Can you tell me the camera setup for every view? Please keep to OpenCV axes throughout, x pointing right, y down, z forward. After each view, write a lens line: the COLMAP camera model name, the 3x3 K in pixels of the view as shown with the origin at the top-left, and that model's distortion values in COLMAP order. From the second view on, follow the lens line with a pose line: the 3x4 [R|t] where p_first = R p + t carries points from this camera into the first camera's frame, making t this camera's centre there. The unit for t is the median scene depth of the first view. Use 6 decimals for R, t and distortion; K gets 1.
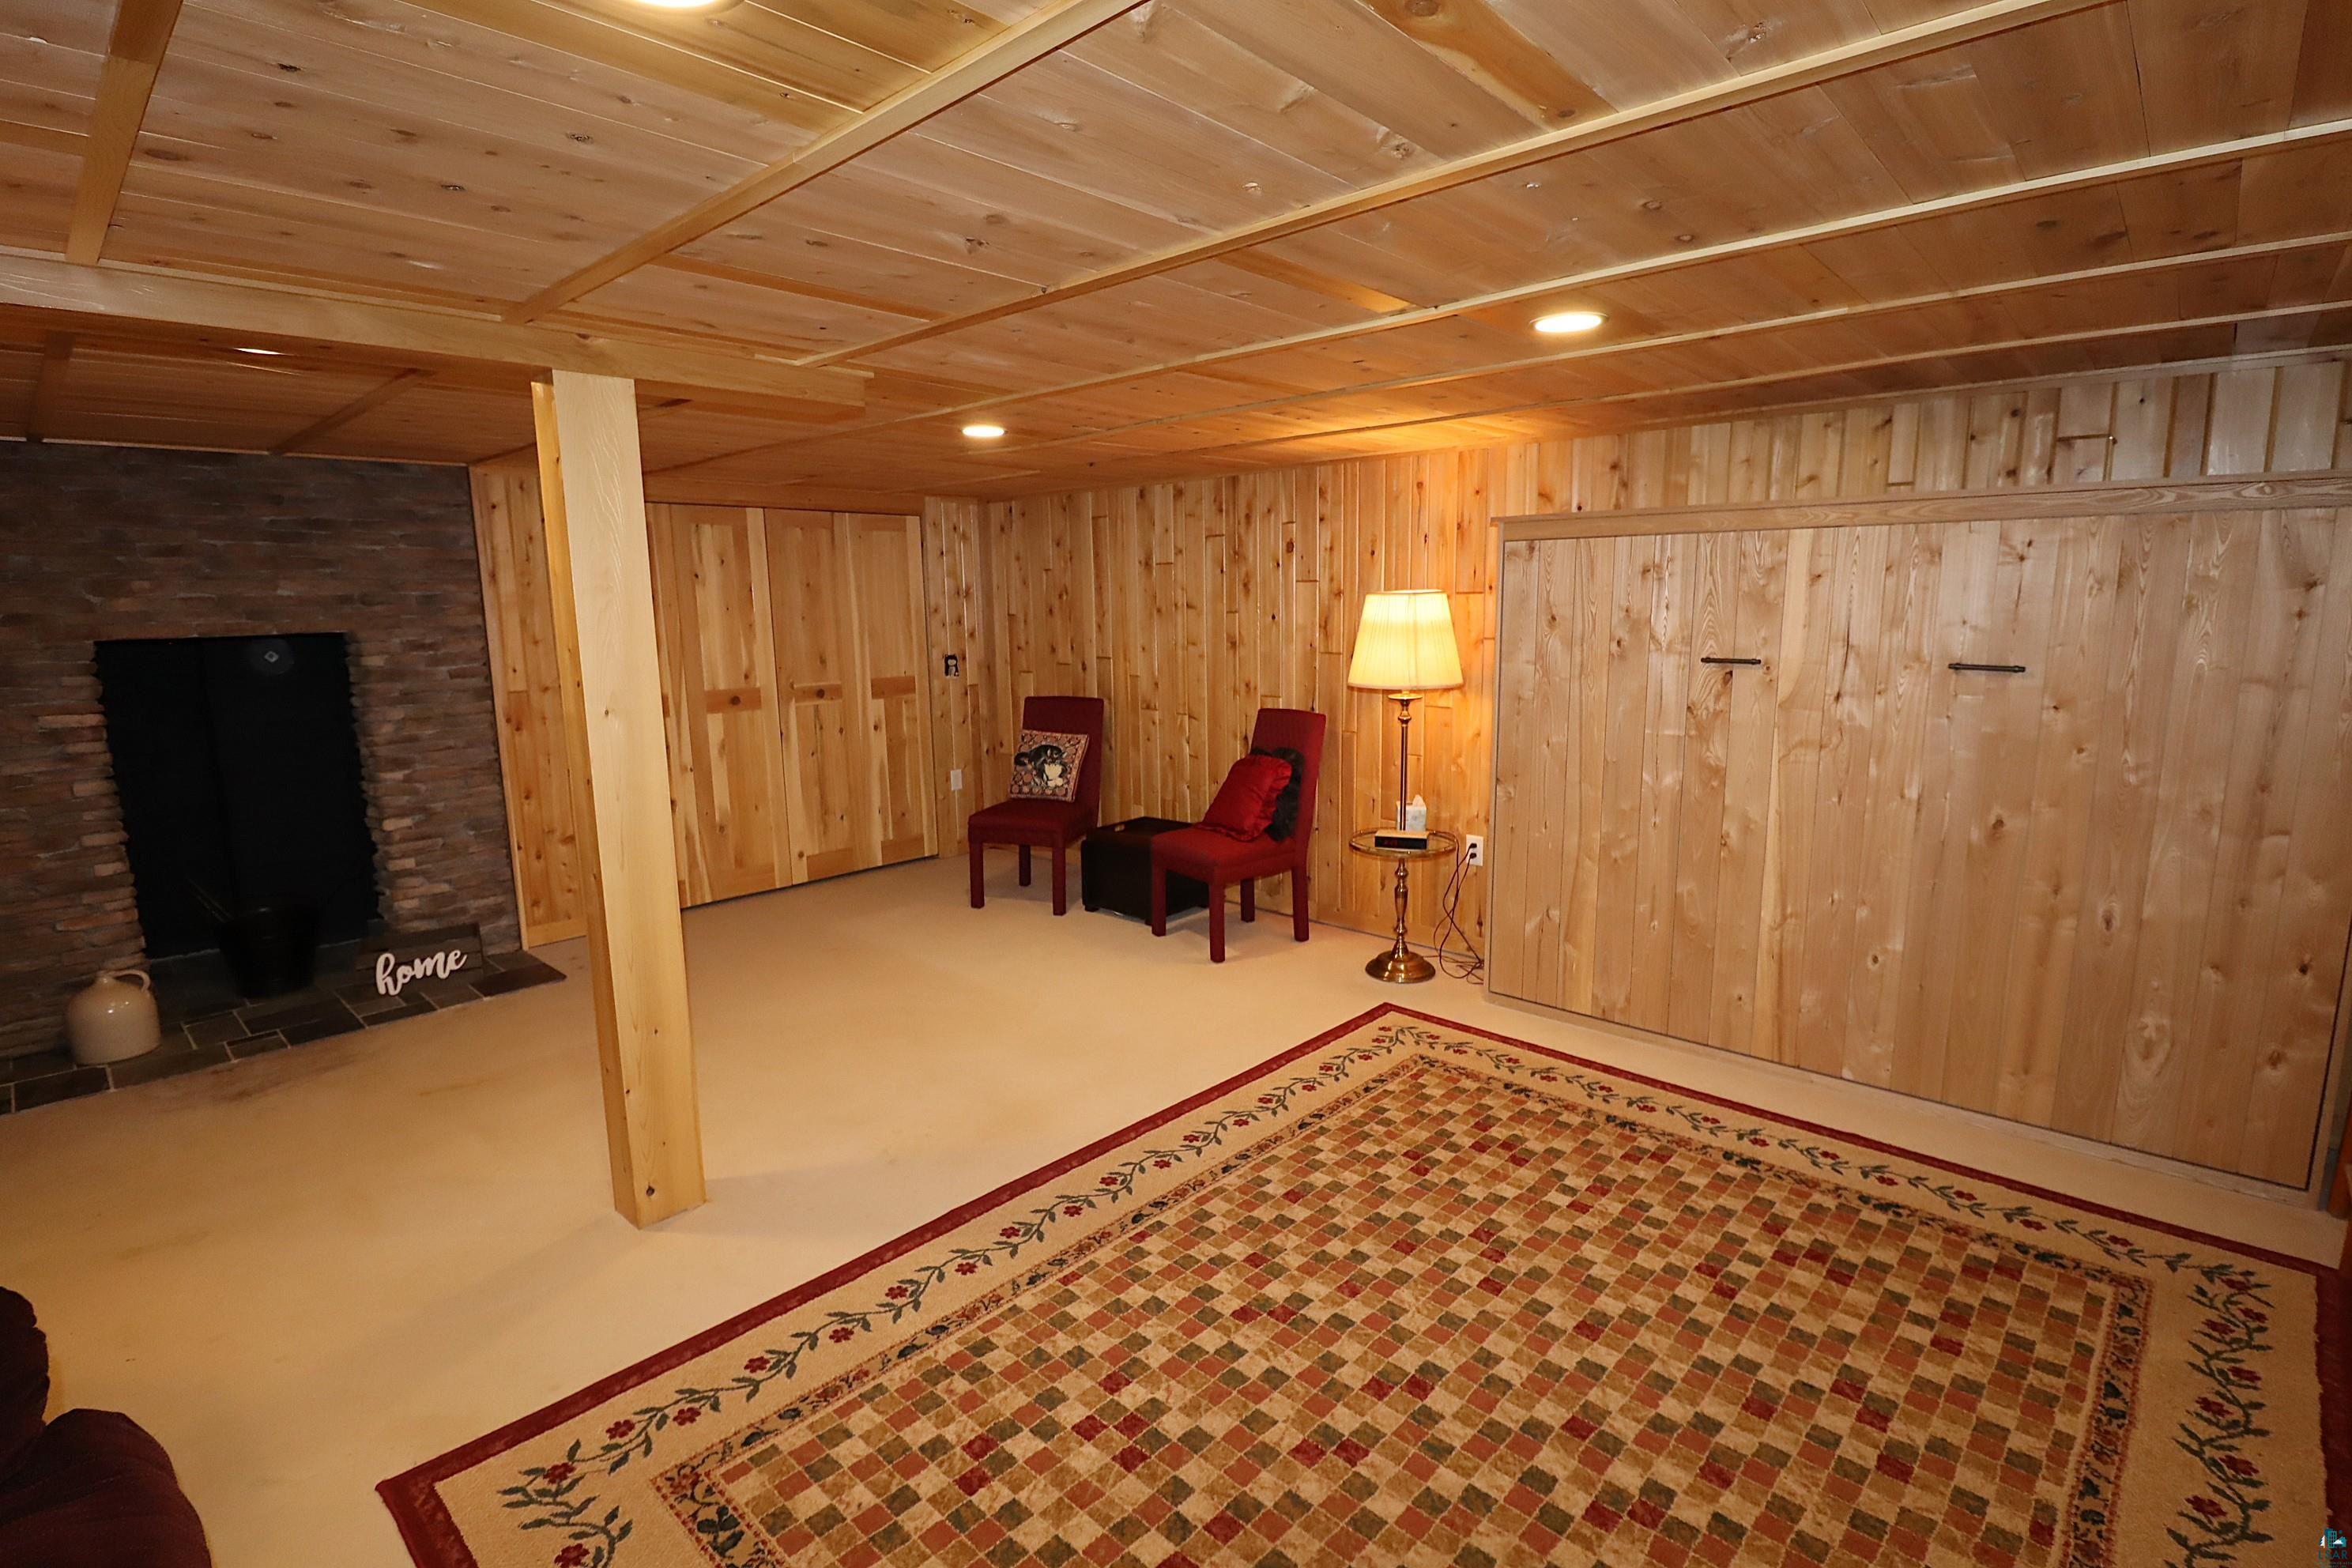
lens RADIAL K [[1097.5, 0, 1188.7], [0, 1097.5, 778.2], [0, 0, 1]] dist [-0.008022, -0.004870]
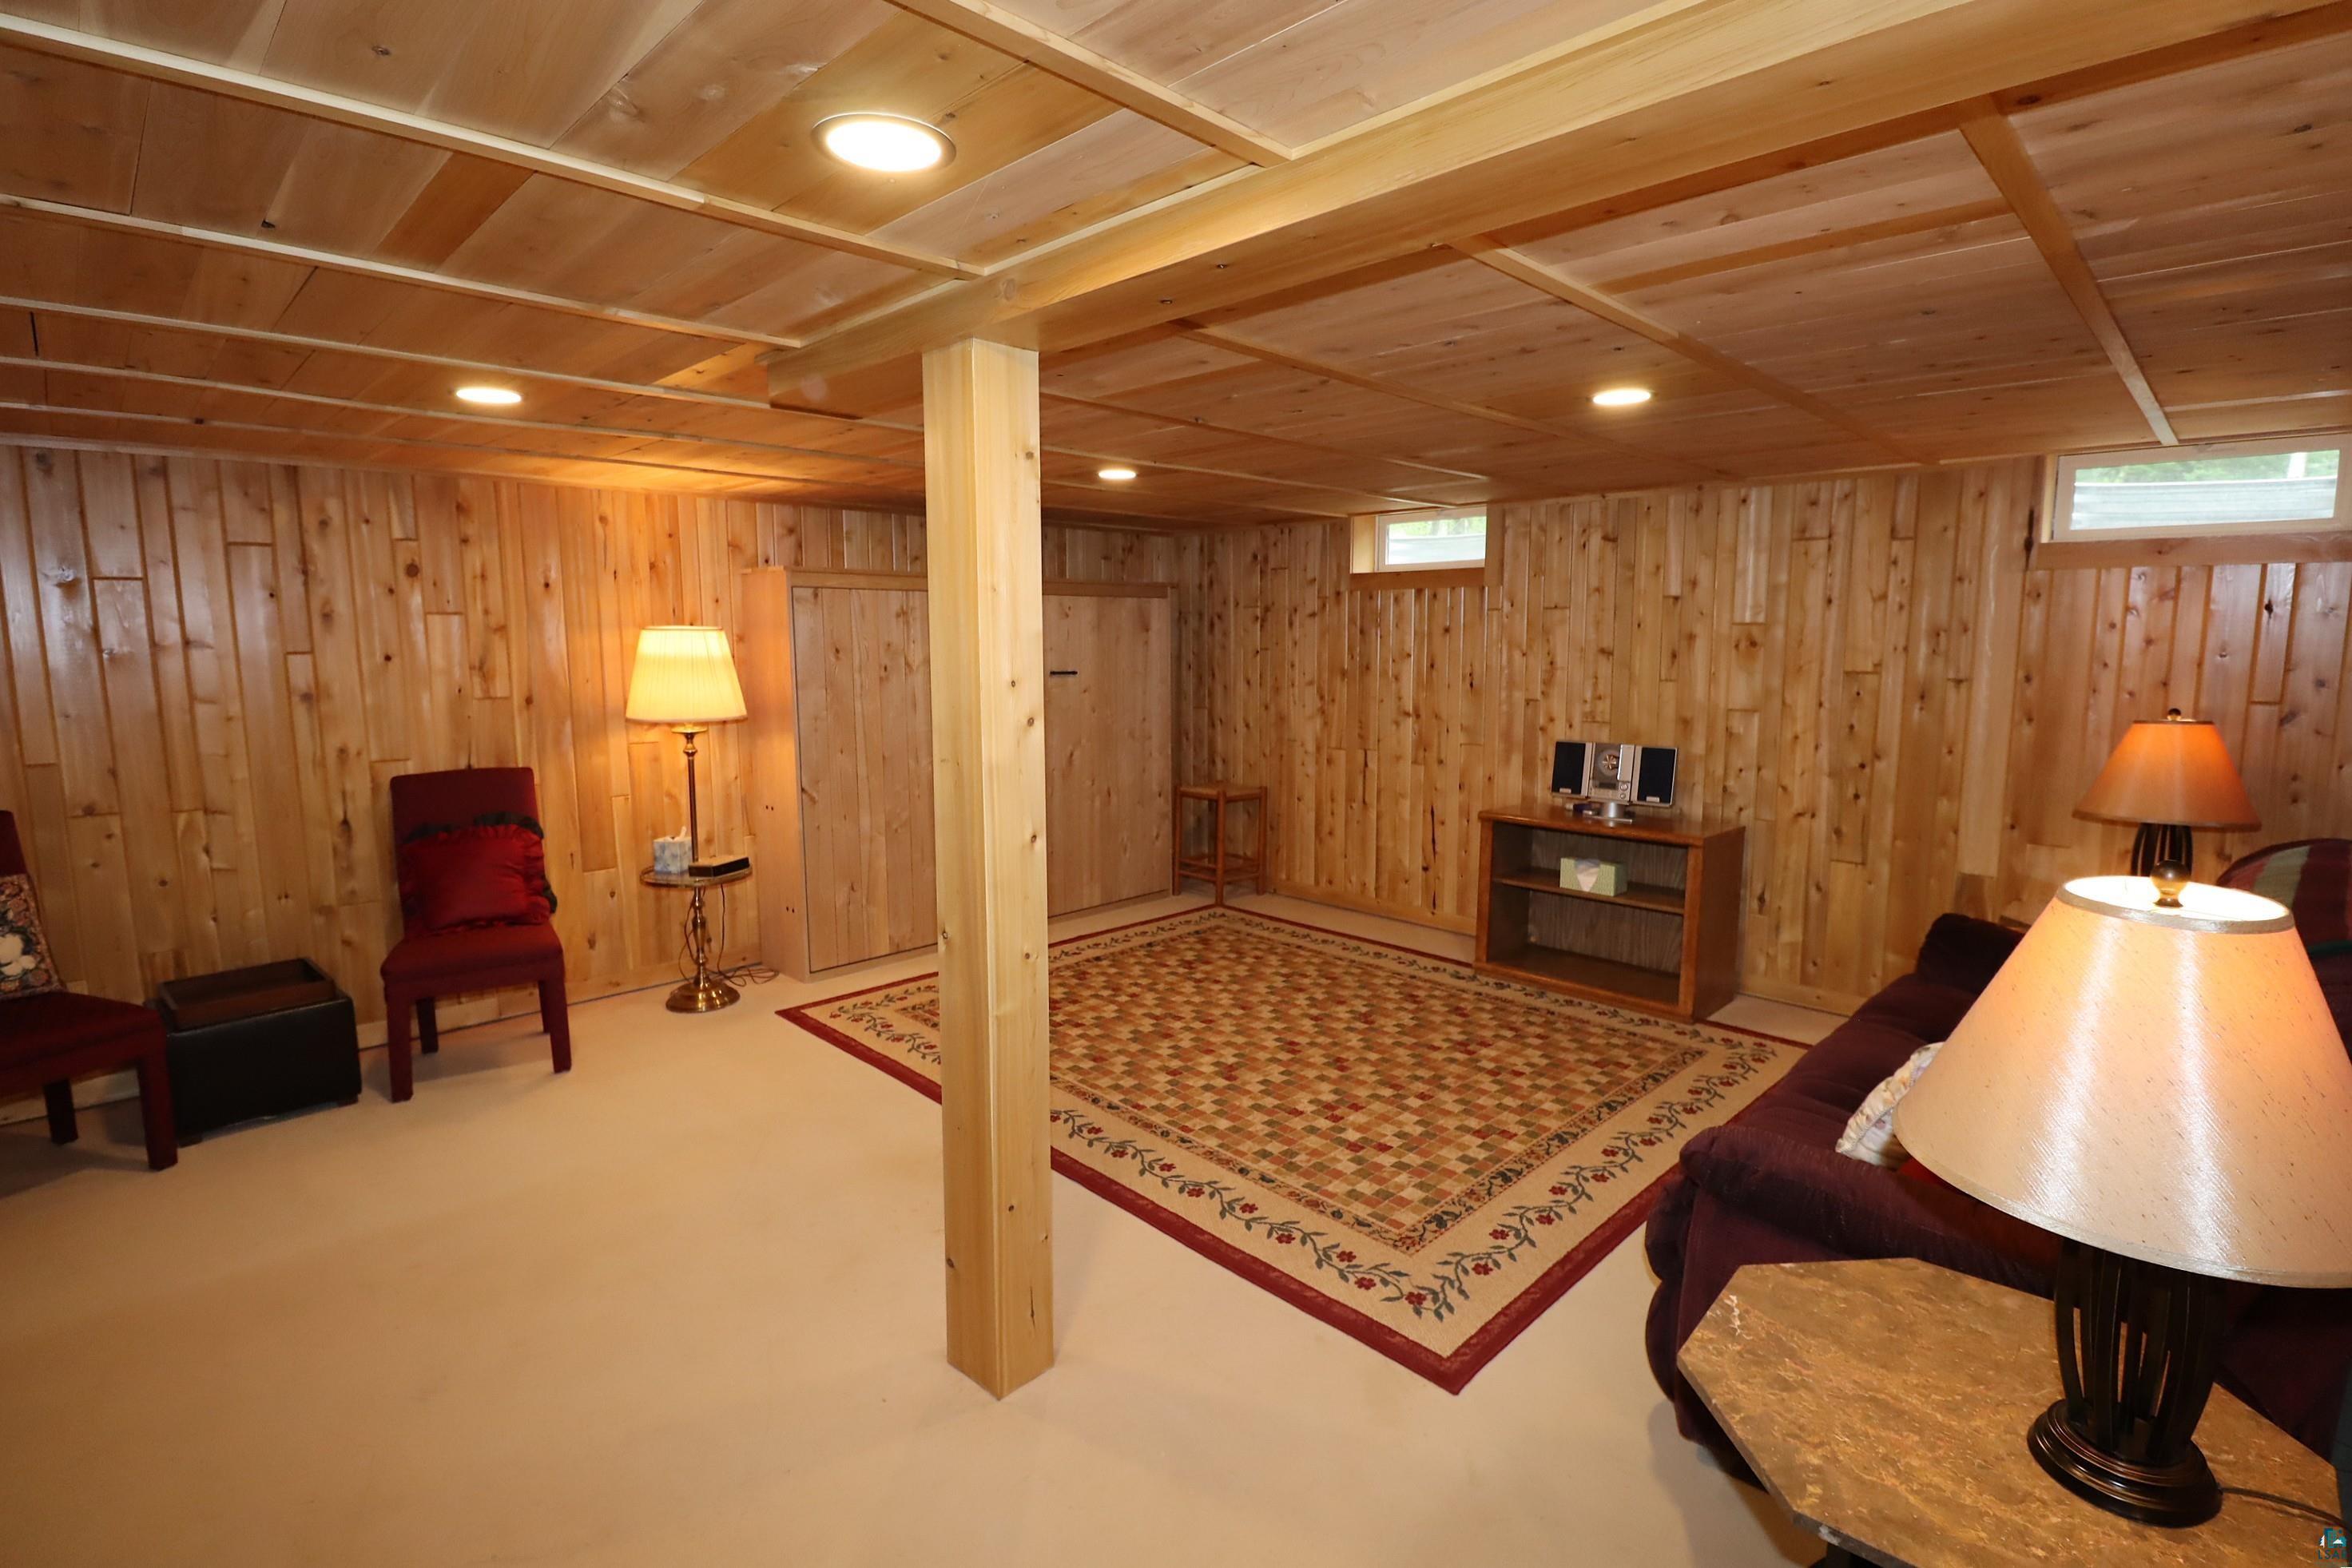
lens RADIAL K [[1097.4, 0, 1193.0], [0, 1097.4, 779.9], [0, 0, 1]] dist [-0.008022, -0.004870]
pose [[0.034989, -0.118472, 0.992341, -1.687786], [0.163939, 0.980178, 0.111240, -0.136939], [-0.985850, 0.158791, 0.053717, 1.028254]]
